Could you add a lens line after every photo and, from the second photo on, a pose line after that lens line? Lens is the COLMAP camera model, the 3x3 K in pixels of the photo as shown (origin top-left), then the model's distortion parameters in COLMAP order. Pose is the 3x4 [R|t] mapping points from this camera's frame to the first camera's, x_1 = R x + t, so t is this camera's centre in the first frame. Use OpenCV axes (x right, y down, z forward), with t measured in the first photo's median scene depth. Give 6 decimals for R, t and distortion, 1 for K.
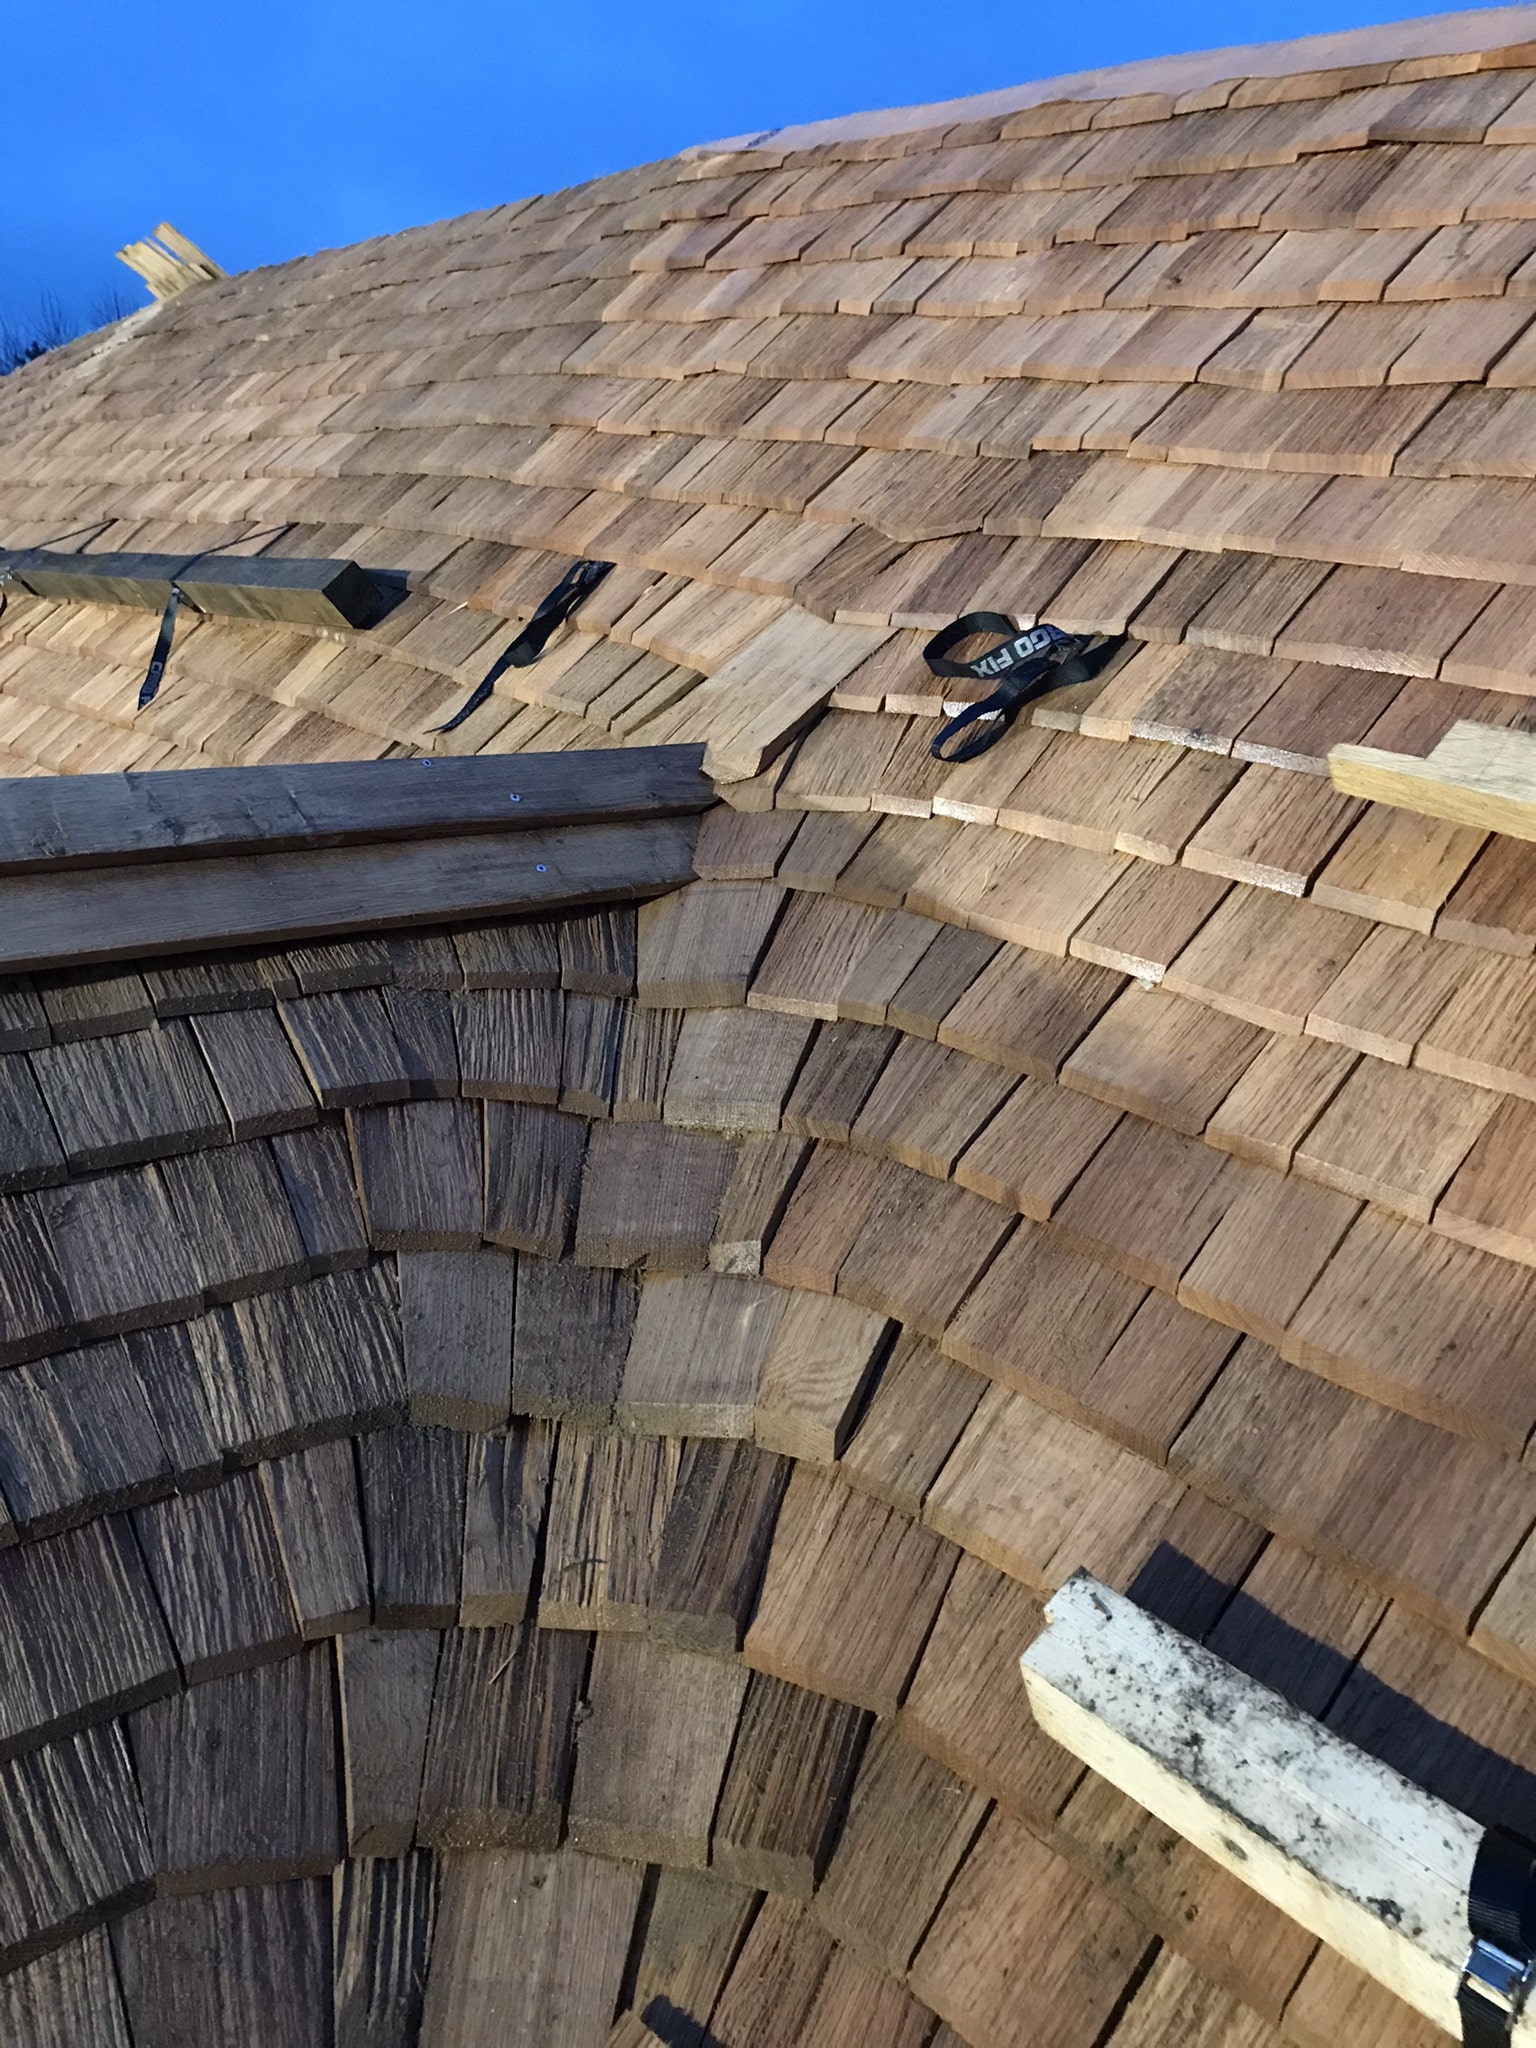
lens RADIAL K [[1672.8, 0, 767.7], [0, 1672.8, 1024.4], [0, 0, 1]] dist [0.024013, 0.013281]
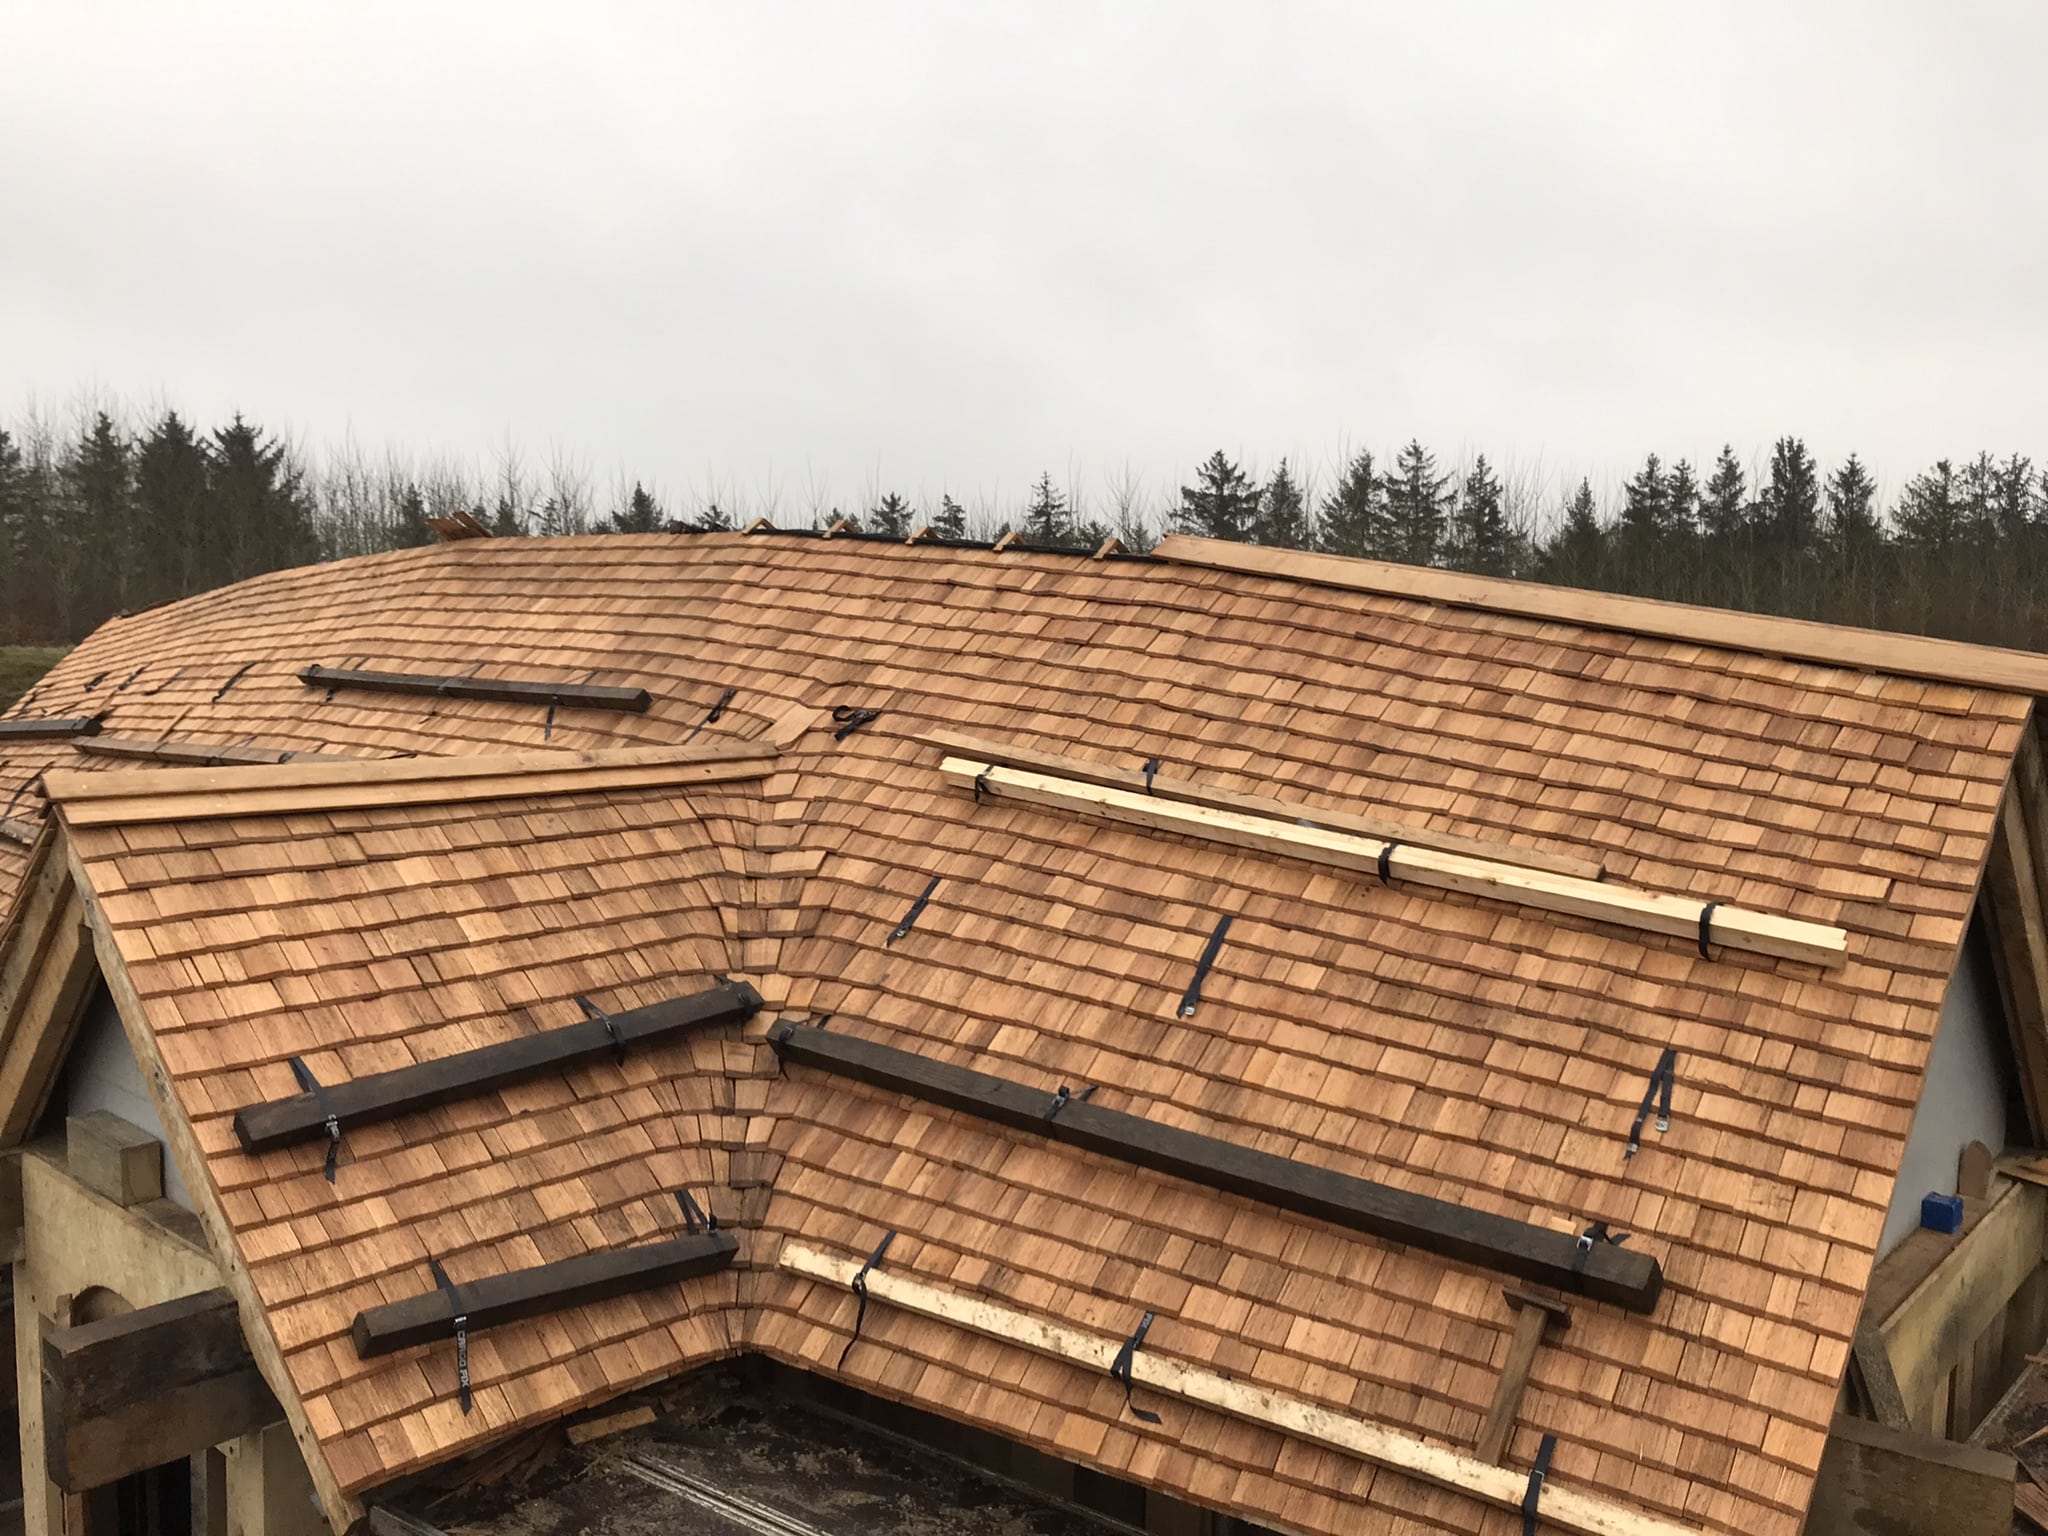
lens RADIAL K [[1672.8, 0, 1022.6], [0, 1672.8, 760.7], [0, 0, 1]] dist [0.024013, 0.013281]
pose [[0.984066, -0.017600, 0.176929, -0.179158], [0.047650, 0.984794, -0.167064, 0.600053], [-0.171298, 0.172833, 0.969941, -3.074697]]
